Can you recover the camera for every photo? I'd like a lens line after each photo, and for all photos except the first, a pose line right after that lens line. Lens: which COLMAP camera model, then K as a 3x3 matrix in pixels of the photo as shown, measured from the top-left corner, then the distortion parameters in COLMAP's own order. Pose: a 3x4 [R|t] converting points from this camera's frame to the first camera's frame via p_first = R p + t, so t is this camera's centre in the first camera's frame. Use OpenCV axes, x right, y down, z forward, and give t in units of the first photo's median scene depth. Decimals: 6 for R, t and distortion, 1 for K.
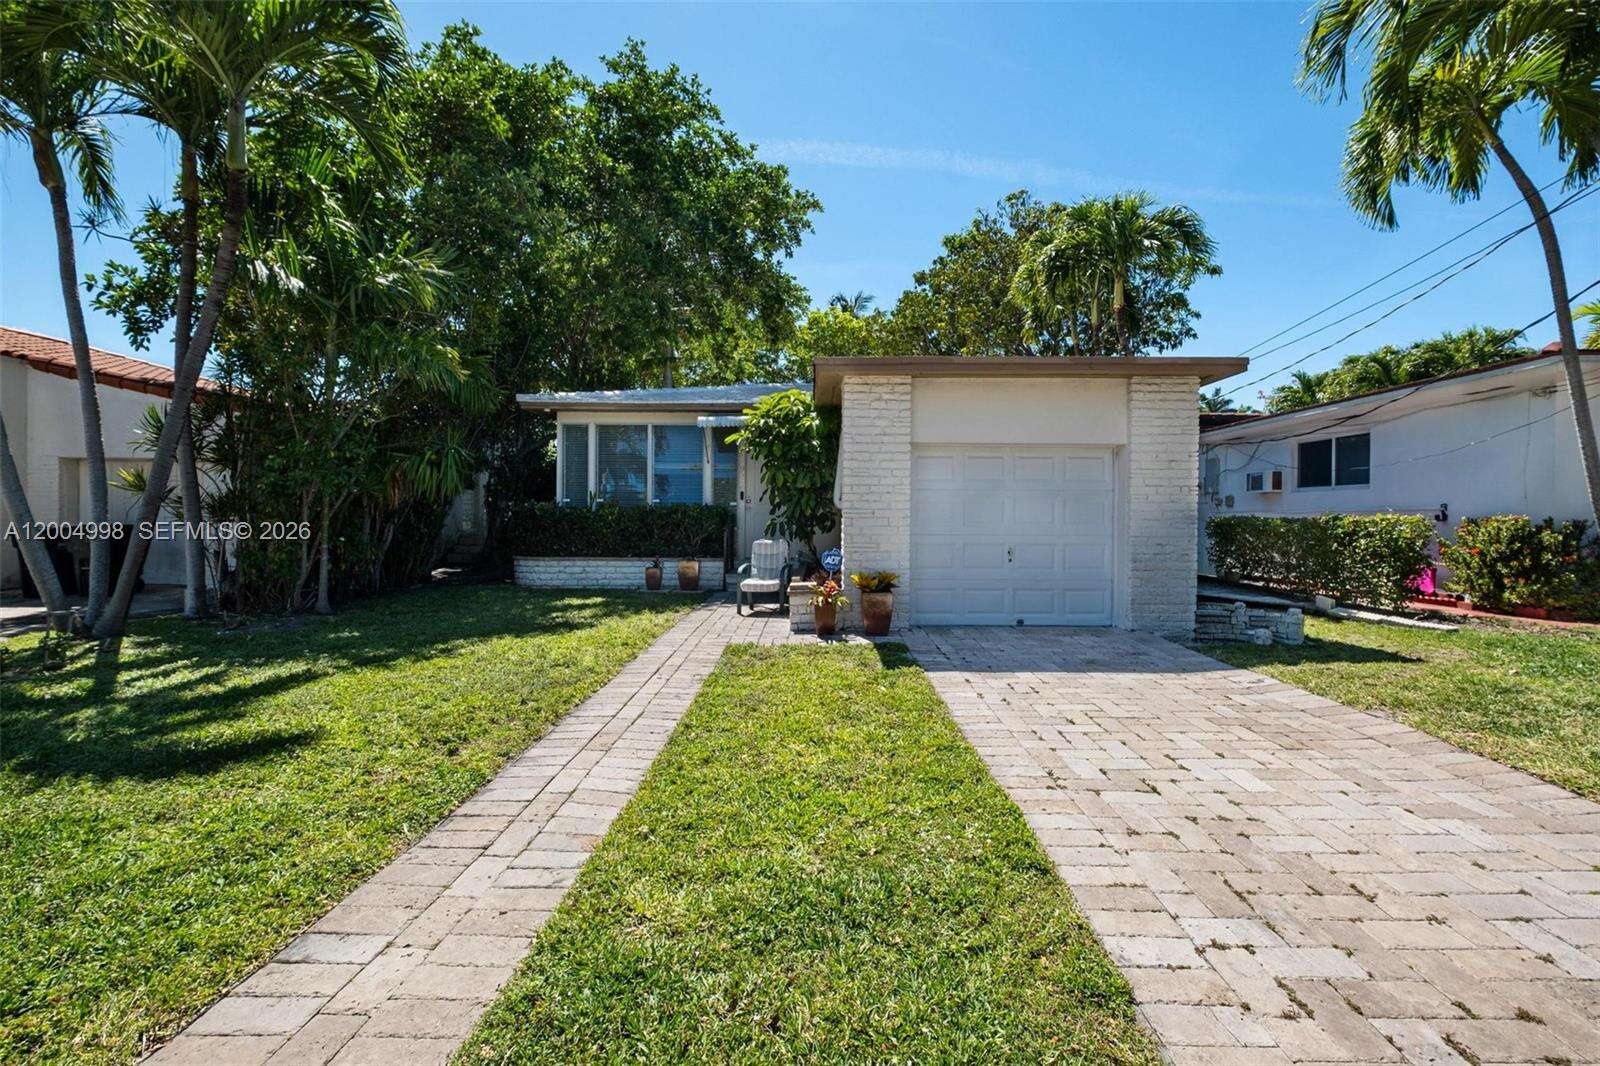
lens RADIAL K [[720.1, 0, 835.4], [0, 720.1, 528.2], [0, 0, 1]] dist [-0.005319, -0.000736]
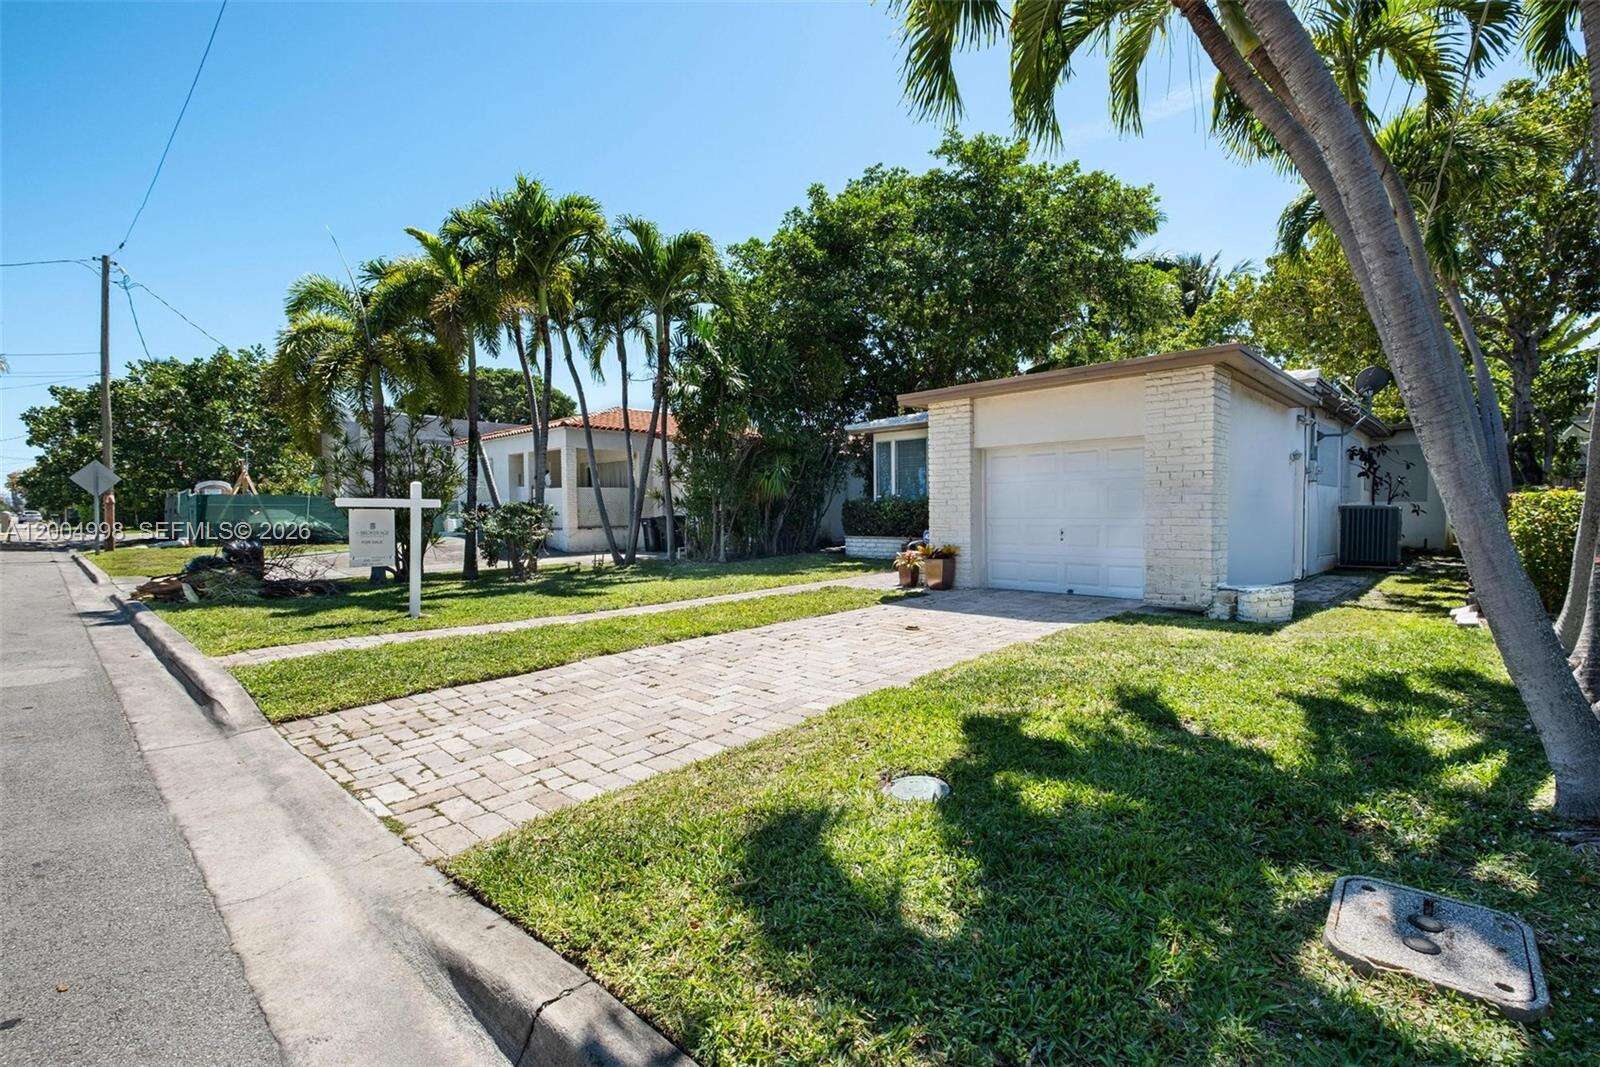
lens RADIAL K [[705.2, 0, 764.2], [0, 705.2, 528.0], [0, 0, 1]] dist [-0.000713, -0.000132]
pose [[0.686116, 0.006612, -0.727462, 0.592851], [-0.000010, 0.999959, 0.009079, 0.011906], [0.727493, -0.006222, 0.686087, -0.127095]]
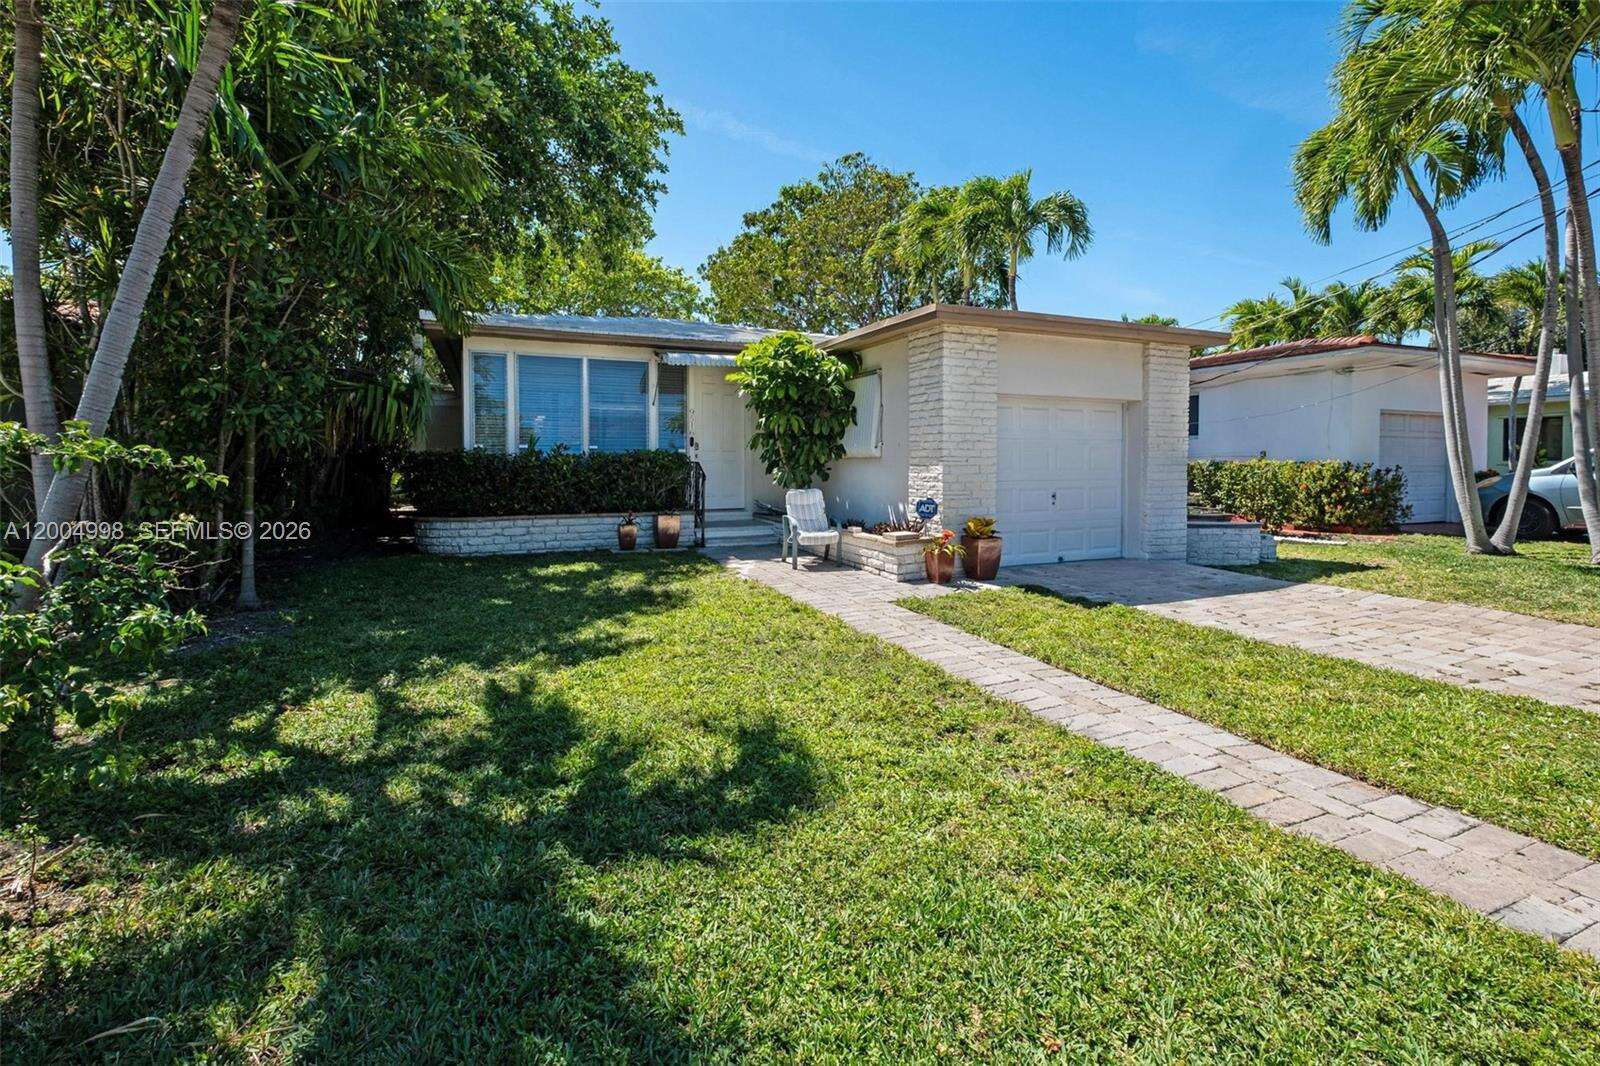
lens RADIAL K [[718.6, 0, 797.4], [0, 718.6, 469.9], [0, 0, 1]] dist [0.003180, 0.000013]
pose [[0.926314, -0.010021, 0.376618, -0.422750], [0.012162, 0.999921, -0.003307, -0.006328], [-0.376555, 0.007644, 0.926363, 0.136099]]
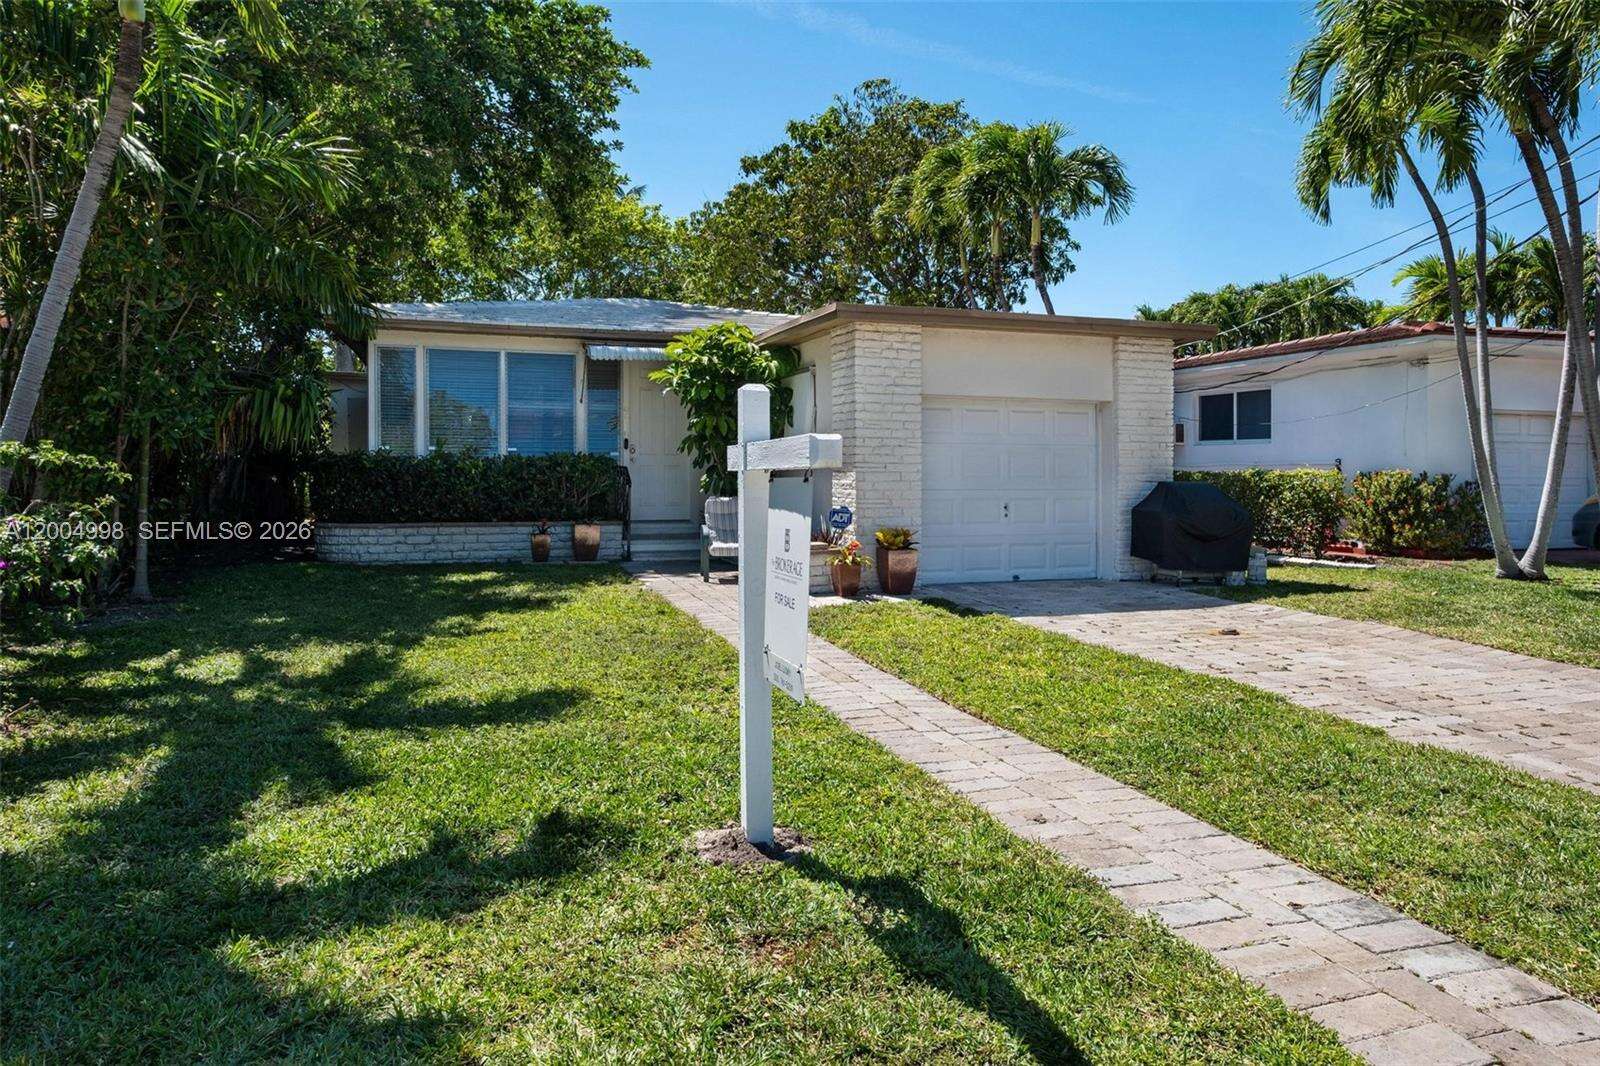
lens RADIAL K [[1017.4, 0, 847.1], [0, 1017.4, 477.2], [0, 0, 1]] dist [0.001265, -0.000489]
pose [[0.944137, -0.002033, 0.329546, -0.328749], [0.004126, 0.999976, -0.005651, -0.000435], [-0.329527, 0.006695, 0.944123, -0.191187]]
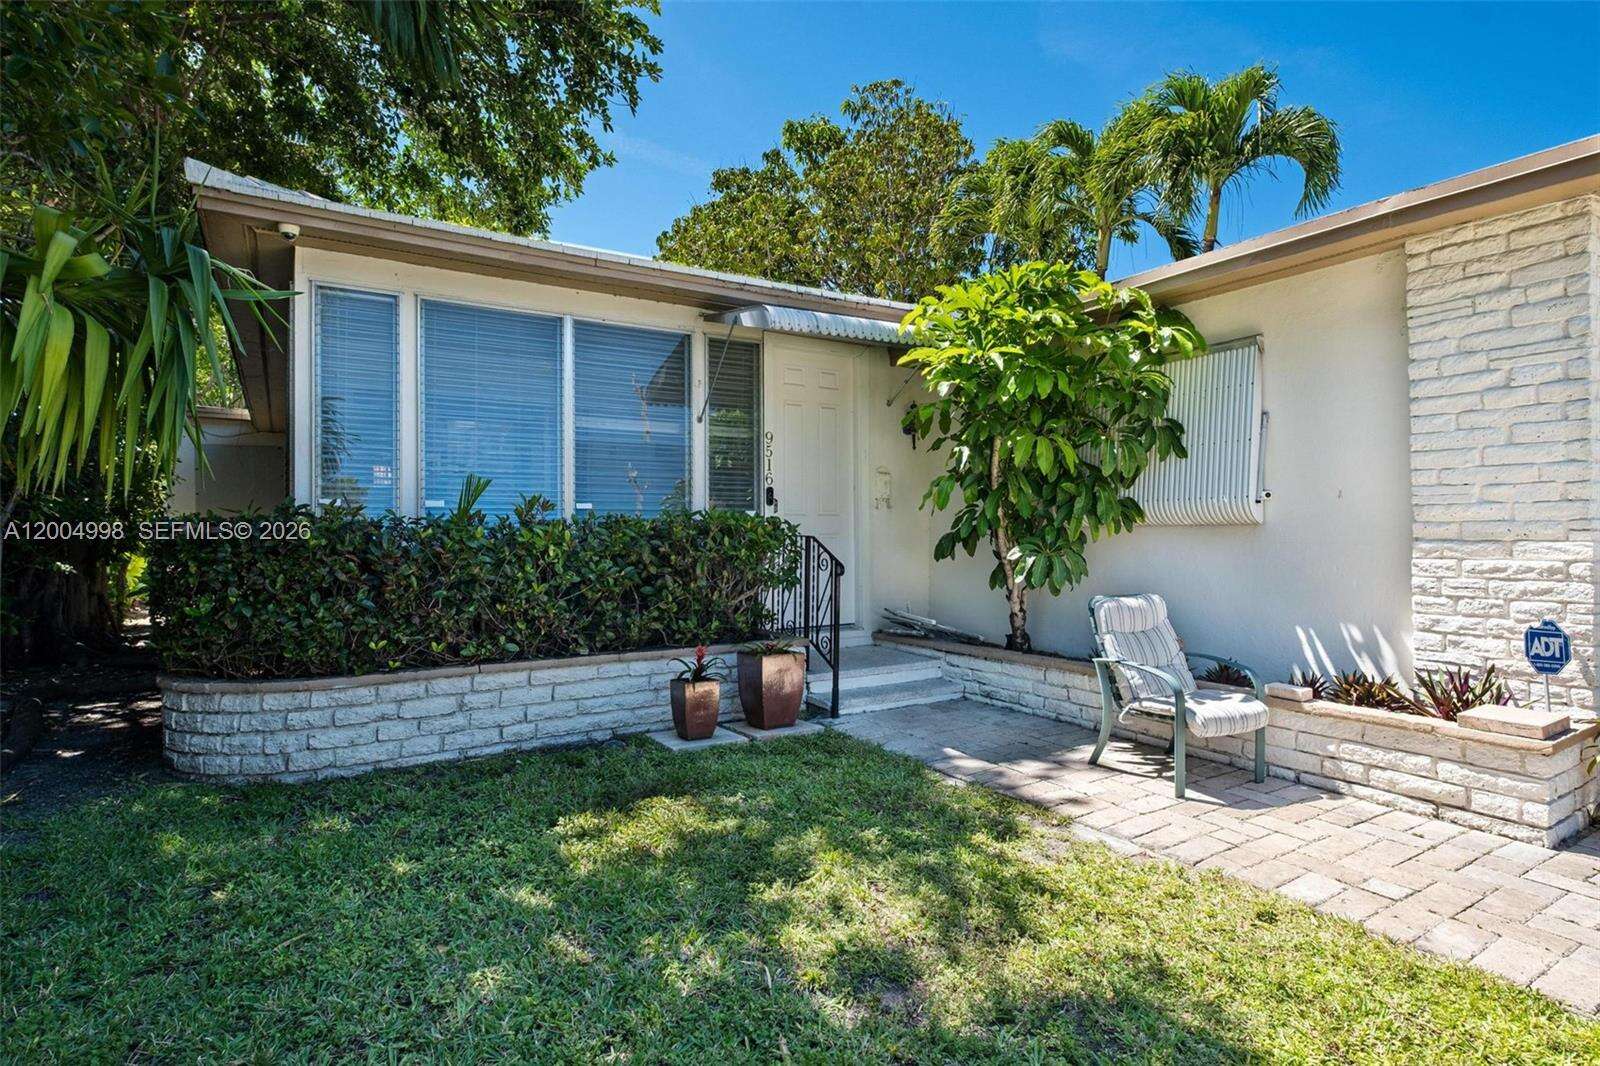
lens RADIAL K [[835.0, 0, 797.7], [0, 835.0, 515.0], [0, 0, 1]] dist [0.001472, 0.000208]
pose [[0.862059, -0.000011, 0.506807, -0.468056], [0.020324, 0.999196, -0.034548, -0.017408], [-0.506400, 0.040082, 0.861367, 0.646754]]
